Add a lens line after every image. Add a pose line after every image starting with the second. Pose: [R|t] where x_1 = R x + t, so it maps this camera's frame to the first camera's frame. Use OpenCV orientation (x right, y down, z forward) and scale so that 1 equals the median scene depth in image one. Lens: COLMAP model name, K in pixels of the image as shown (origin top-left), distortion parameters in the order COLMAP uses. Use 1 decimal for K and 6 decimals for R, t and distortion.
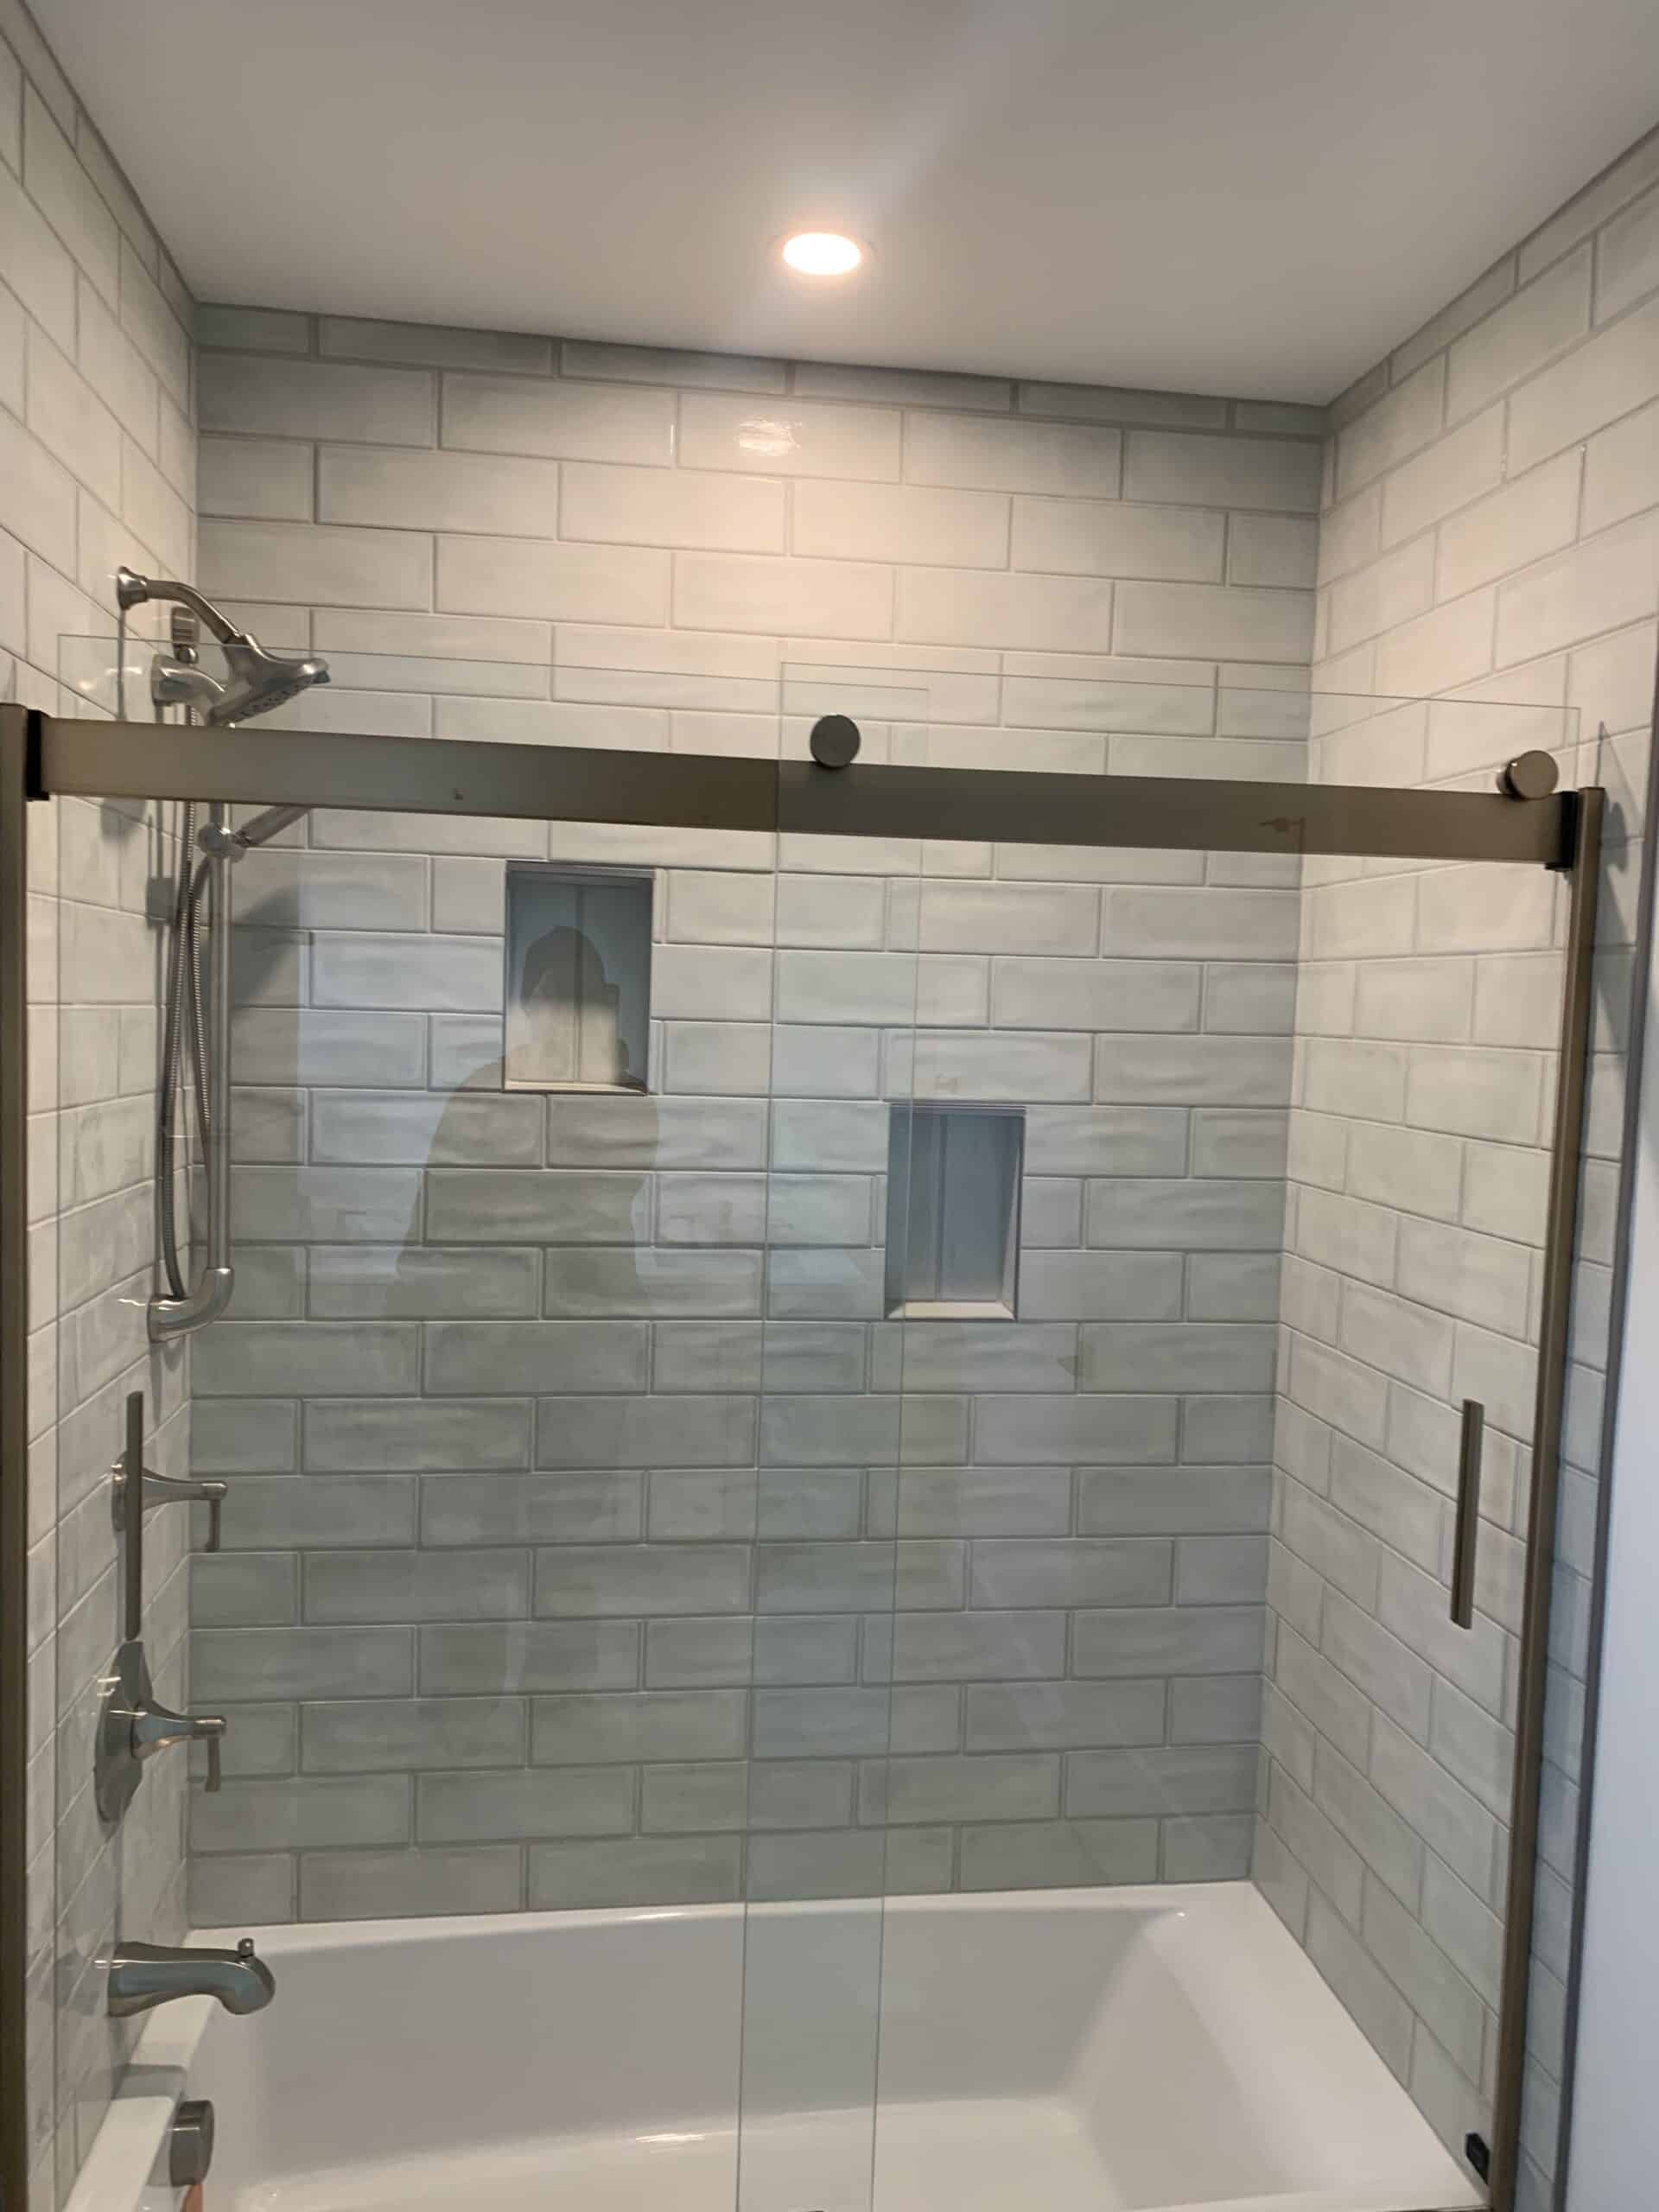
lens RADIAL K [[1687.8, 0, 833.7], [0, 1687.8, 1110.1], [0, 0, 1]] dist [-0.007213, -0.000610]
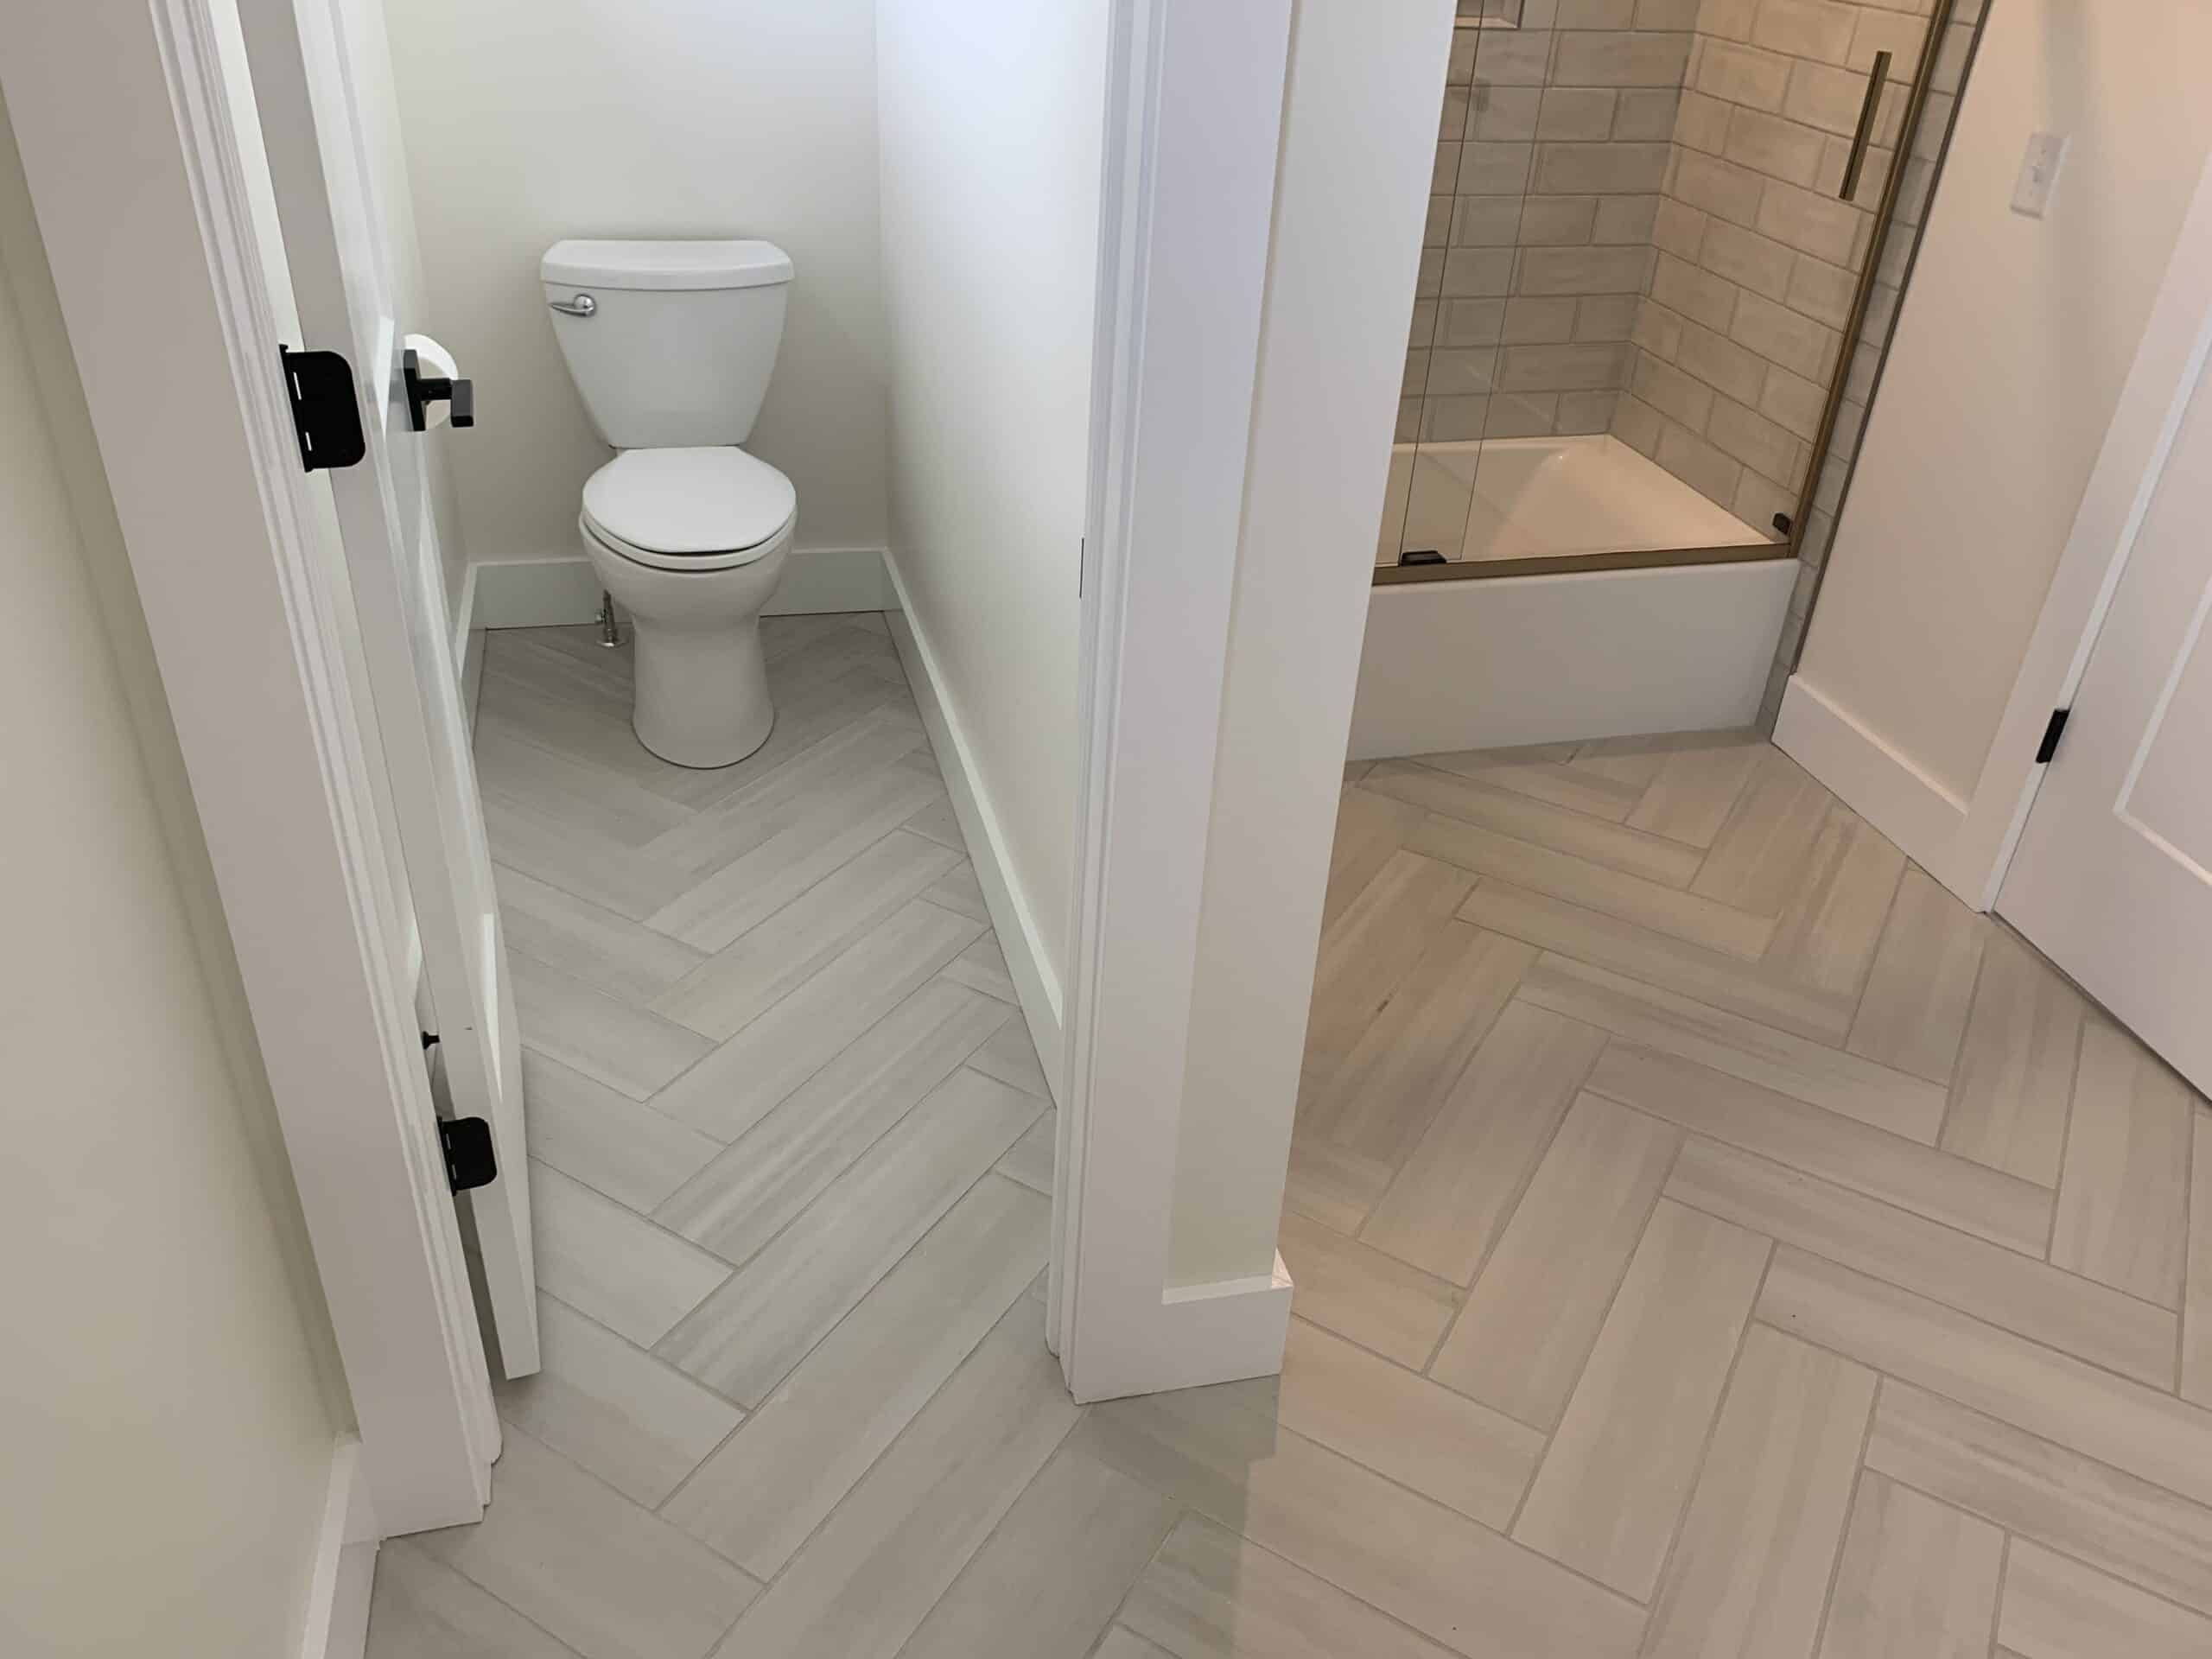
lens RADIAL K [[1687.8, 0, 1100.8], [0, 1687.8, 825.2], [0, 0, 1]] dist [-0.007213, -0.000610]
pose [[0.992039, -0.053625, 0.113945, -0.454141], [-0.006080, 0.883357, 0.468661, 0.059427], [-0.125787, -0.465623, 0.875998, -0.509417]]
